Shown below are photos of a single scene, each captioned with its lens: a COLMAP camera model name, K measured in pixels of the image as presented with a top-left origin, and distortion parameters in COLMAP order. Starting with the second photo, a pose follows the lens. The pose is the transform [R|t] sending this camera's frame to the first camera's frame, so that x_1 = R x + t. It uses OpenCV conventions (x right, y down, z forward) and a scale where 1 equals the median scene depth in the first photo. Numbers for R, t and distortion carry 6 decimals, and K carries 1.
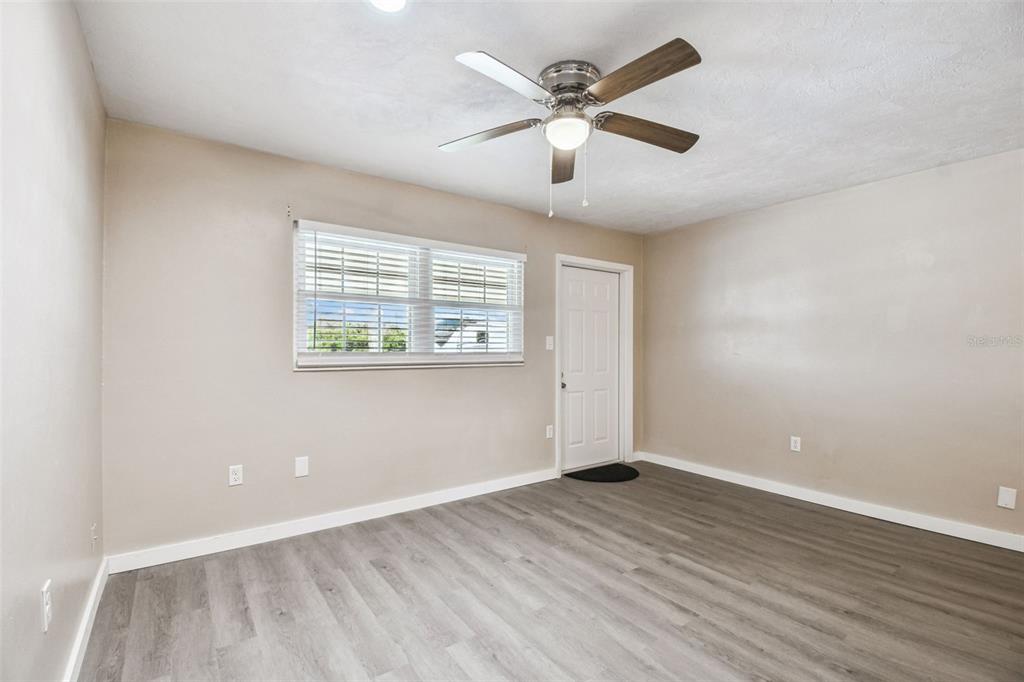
lens RADIAL K [[455.0, 0, 504.3], [0, 455.0, 341.3], [0, 0, 1]] dist [0.004971, -0.010456]
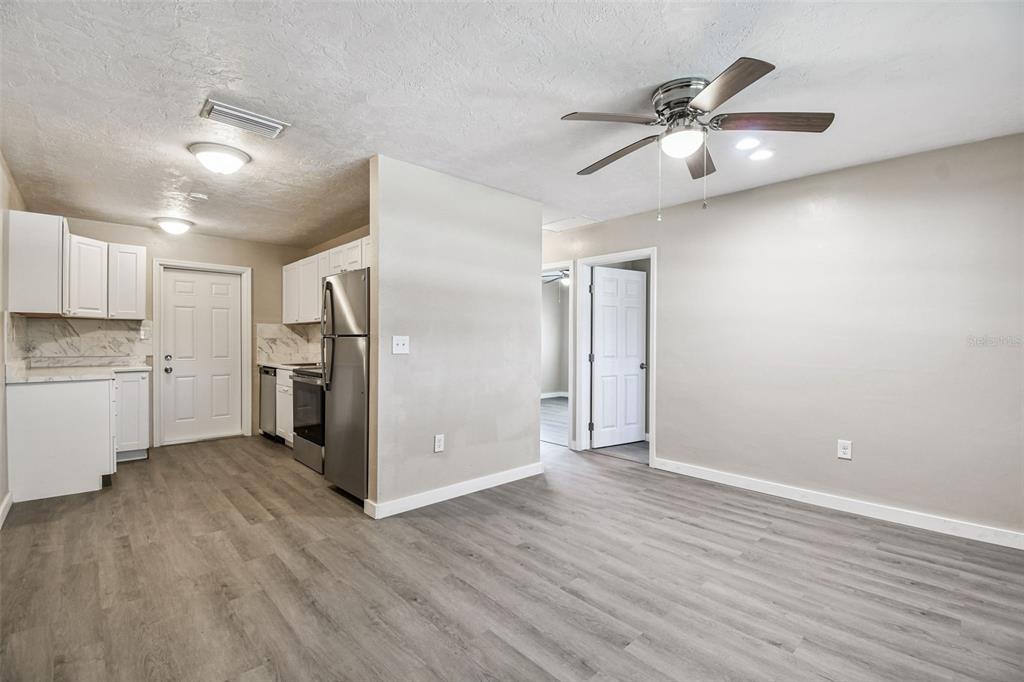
lens RADIAL K [[455.0, 0, 511.9], [0, 455.0, 339.1], [0, 0, 1]] dist [0.004971, -0.010456]
pose [[-0.989867, -0.011885, -0.141499, 0.556378], [-0.010498, 0.999889, -0.010543, 0.025575], [0.141609, -0.008951, -0.989882, 1.629102]]
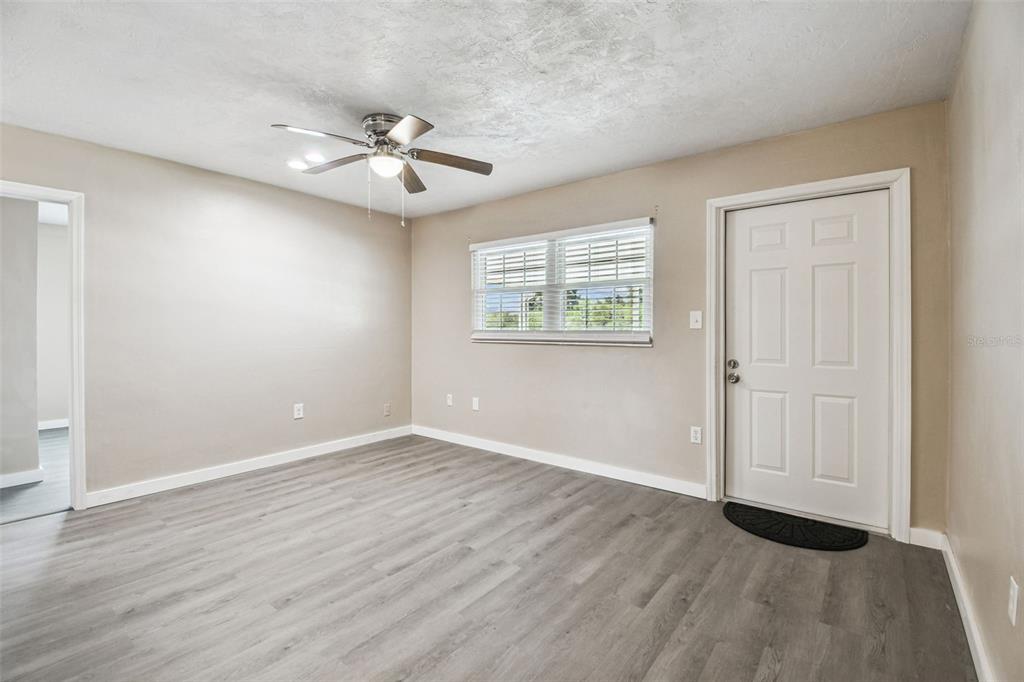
lens RADIAL K [[454.0, 0, 507.2], [0, 454.0, 325.2], [0, 0, 1]] dist [0.003964, -0.005327]
pose [[0.276659, -0.010968, -0.960906, 1.216210], [0.011928, 0.999897, -0.007979, 0.024606], [0.960894, -0.009254, 0.276761, 0.778482]]
